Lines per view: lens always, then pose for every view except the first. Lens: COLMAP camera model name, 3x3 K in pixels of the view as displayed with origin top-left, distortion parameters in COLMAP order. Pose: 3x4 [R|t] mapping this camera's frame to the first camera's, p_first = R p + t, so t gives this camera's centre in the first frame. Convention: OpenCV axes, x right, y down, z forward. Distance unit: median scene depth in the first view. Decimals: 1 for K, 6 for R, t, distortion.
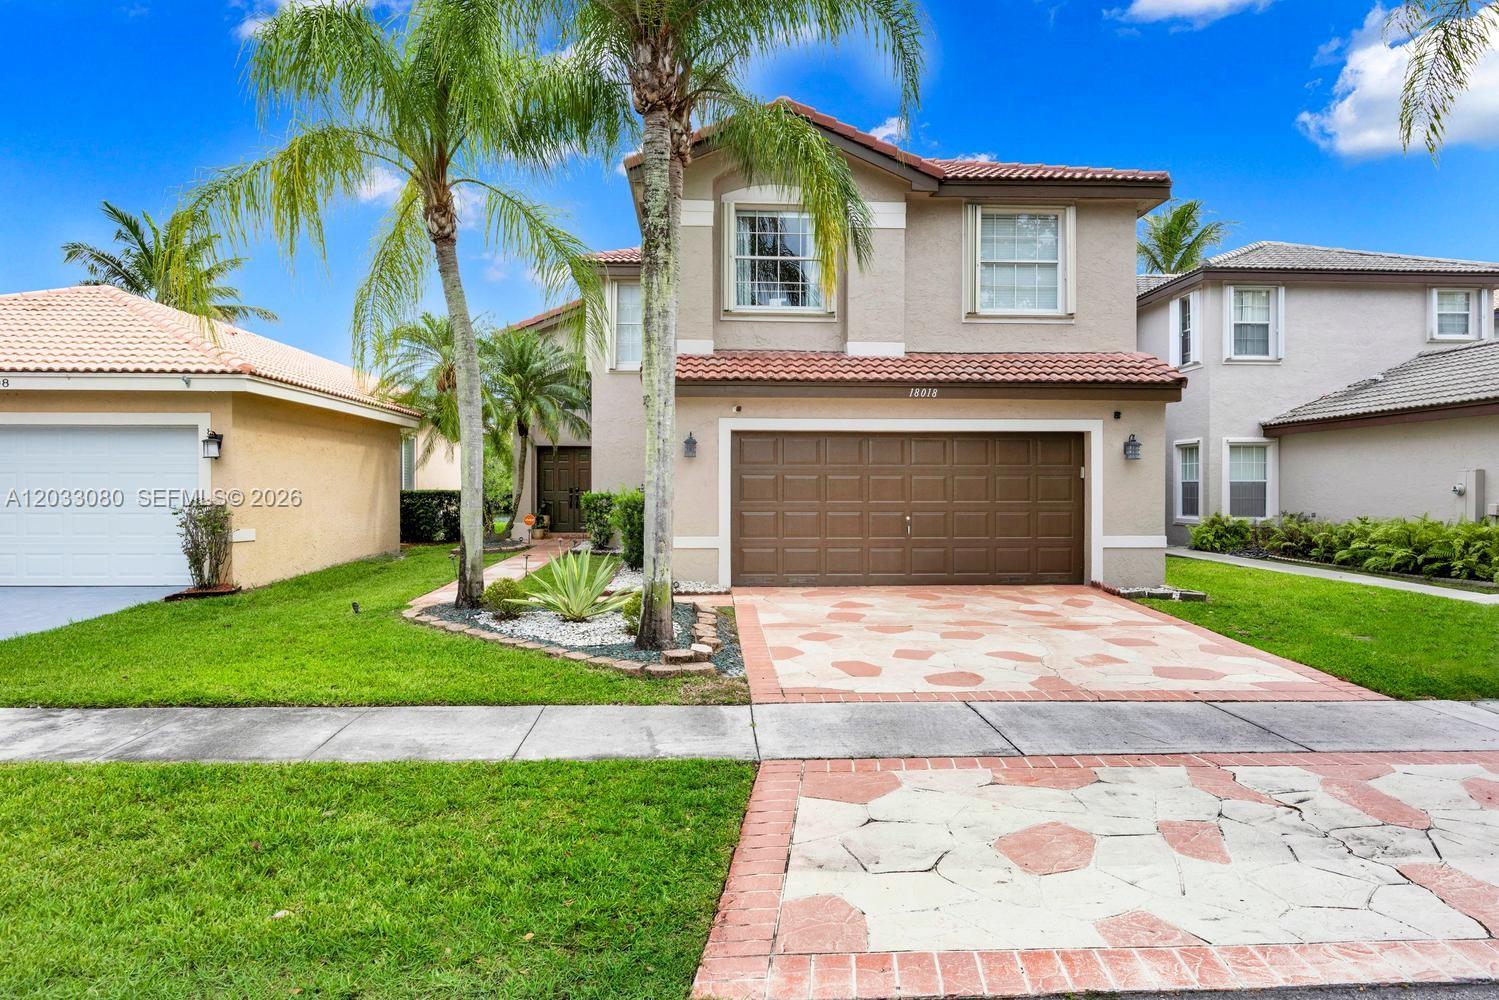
lens RADIAL K [[941.2, 0, 749.5], [0, 941.2, 500.0], [0, 0, 1]] dist [-0.001286, 0.000045]
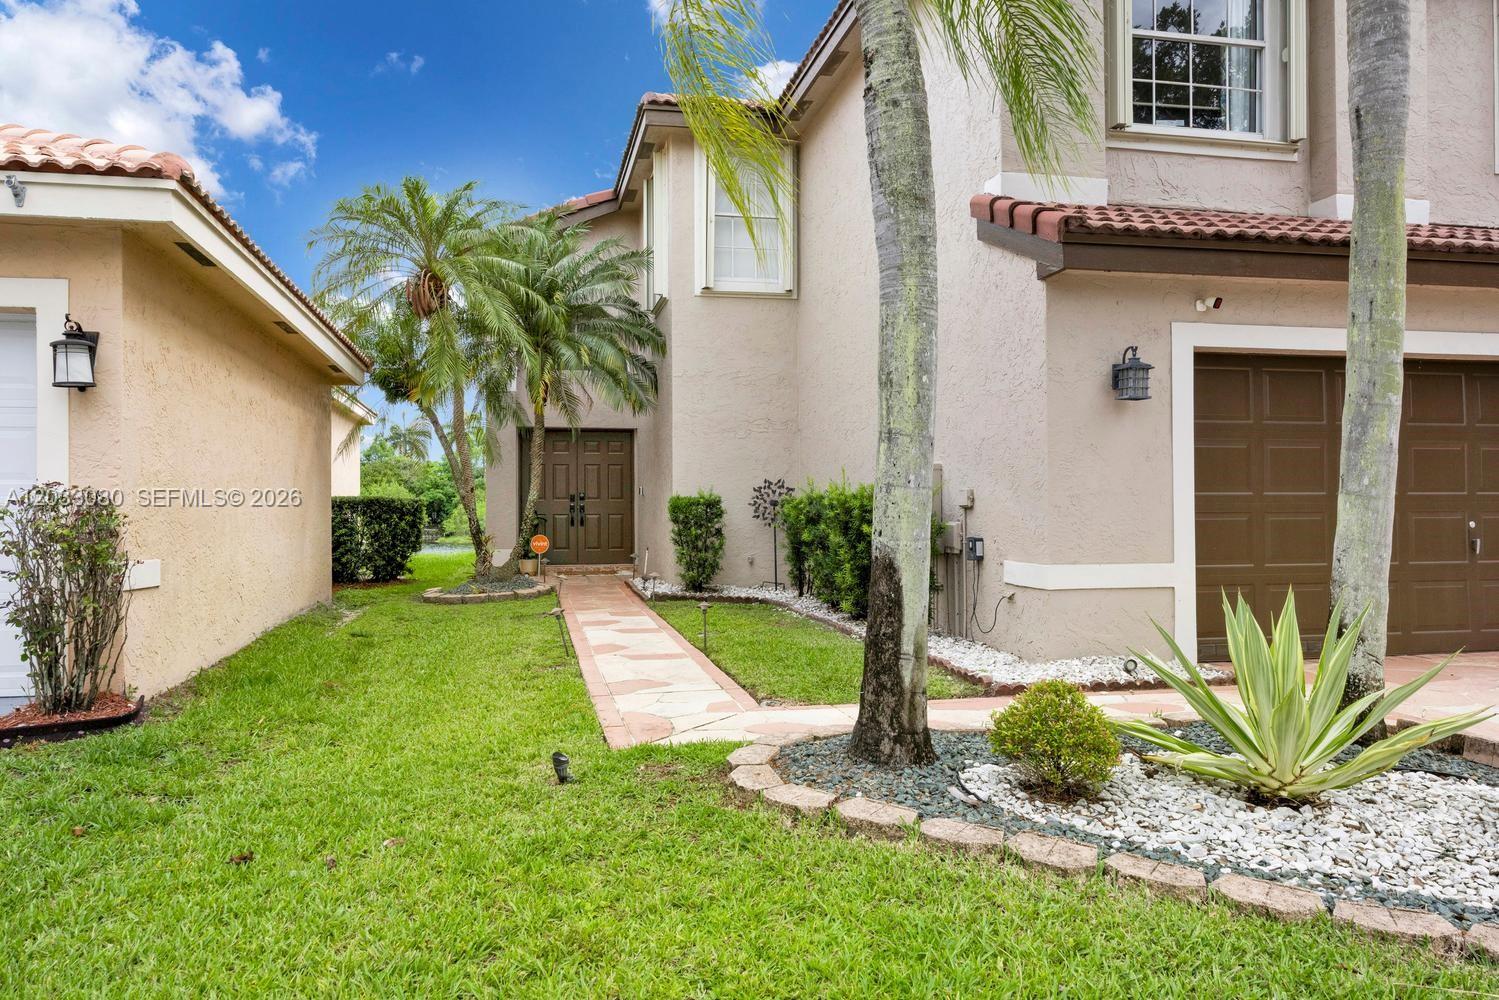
lens RADIAL K [[1103.9, 0, 749.5], [0, 1103.9, 500.0], [0, 0, 1]] dist [0.000478, -0.001373]
pose [[0.990134, -0.004349, 0.140058, -0.332146], [0.007725, 0.999692, -0.023574, 0.017841], [-0.139913, 0.024424, 0.989863, 0.462302]]
